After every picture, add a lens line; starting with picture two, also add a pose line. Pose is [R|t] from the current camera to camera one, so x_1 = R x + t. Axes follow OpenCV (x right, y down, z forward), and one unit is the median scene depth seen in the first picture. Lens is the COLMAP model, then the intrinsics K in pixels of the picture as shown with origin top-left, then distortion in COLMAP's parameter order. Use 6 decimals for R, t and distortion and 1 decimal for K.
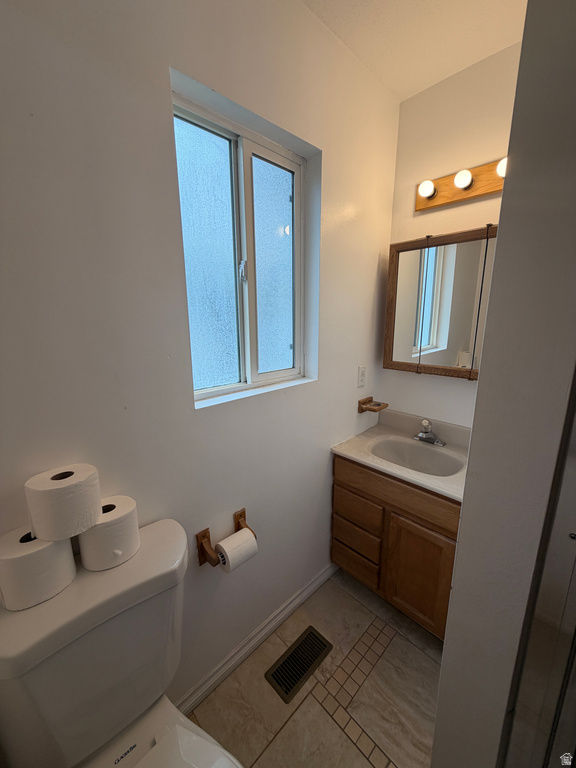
lens RADIAL K [[303.4, 0, 289.3], [0, 303.4, 383.4], [0, 0, 1]] dist [0.000914, 0.000231]
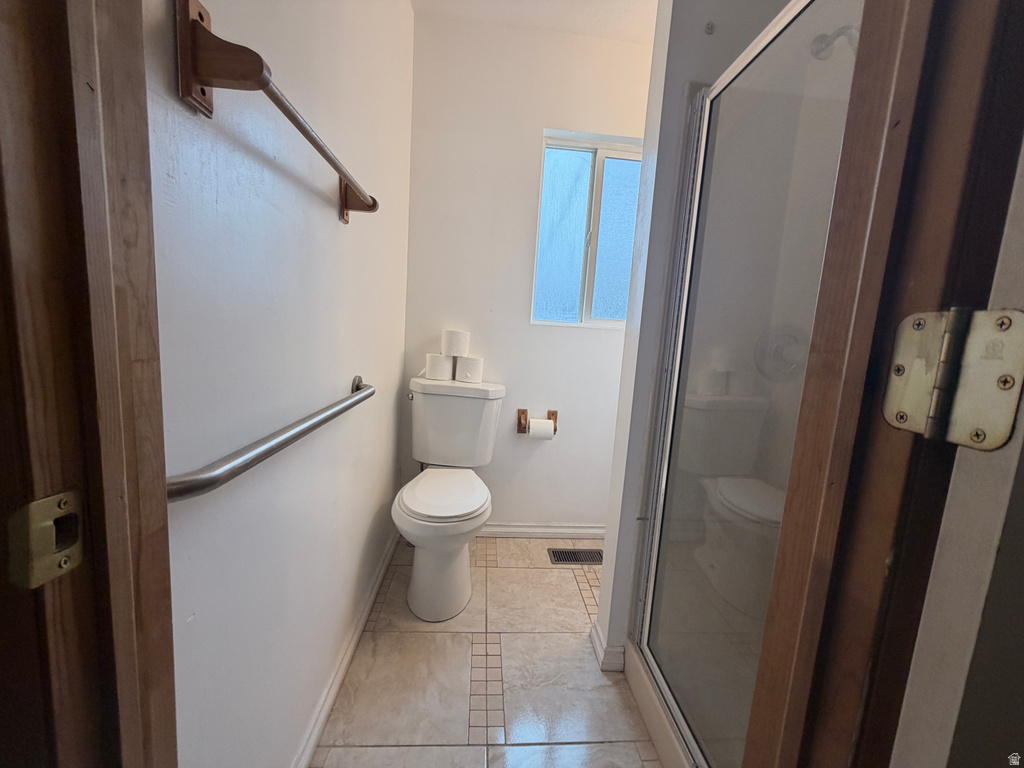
lens RADIAL K [[404.5, 0, 508.0], [0, 404.5, 383.8], [0, 0, 1]] dist [0.000914, 0.000231]
pose [[0.751381, 0.137054, -0.645479, 0.681870], [-0.203936, 0.978536, -0.029623, 0.324132], [0.627564, 0.153895, 0.763203, -0.428168]]
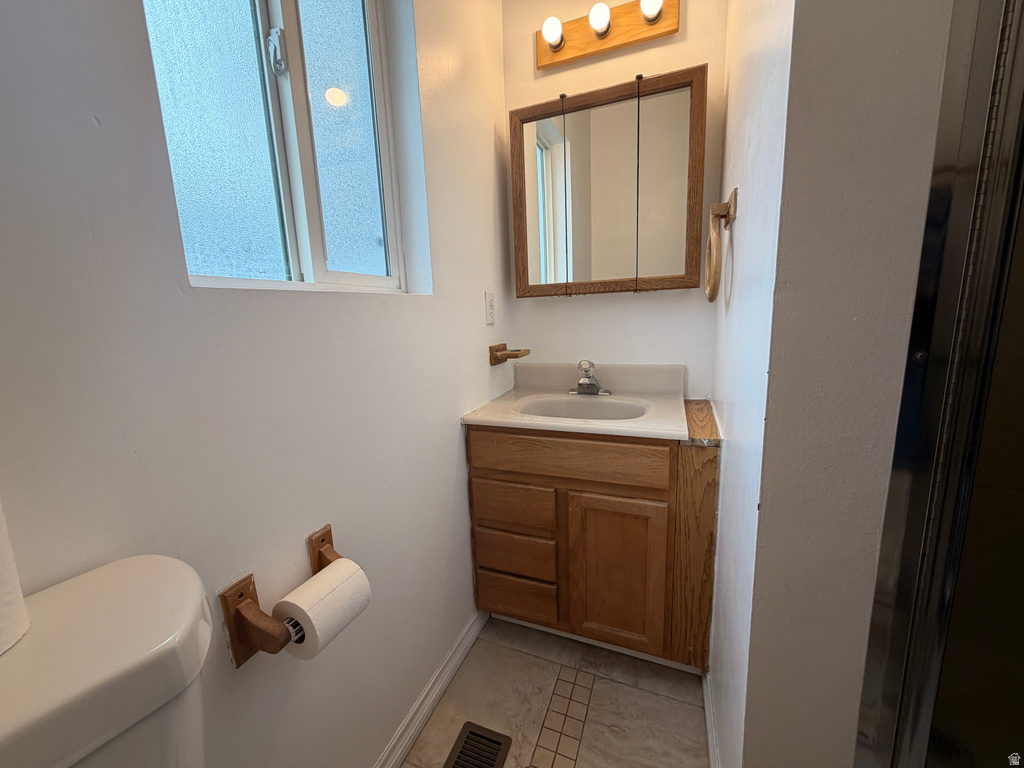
lens RADIAL K [[404.5, 0, 508.0], [0, 404.5, 383.8], [0, 0, 1]] dist [0.000914, 0.000231]
pose [[0.918136, -0.099938, 0.383455, -0.091590], [0.120046, 0.992350, -0.028804, 0.198010], [-0.377643, 0.072478, 0.923110, 0.220862]]
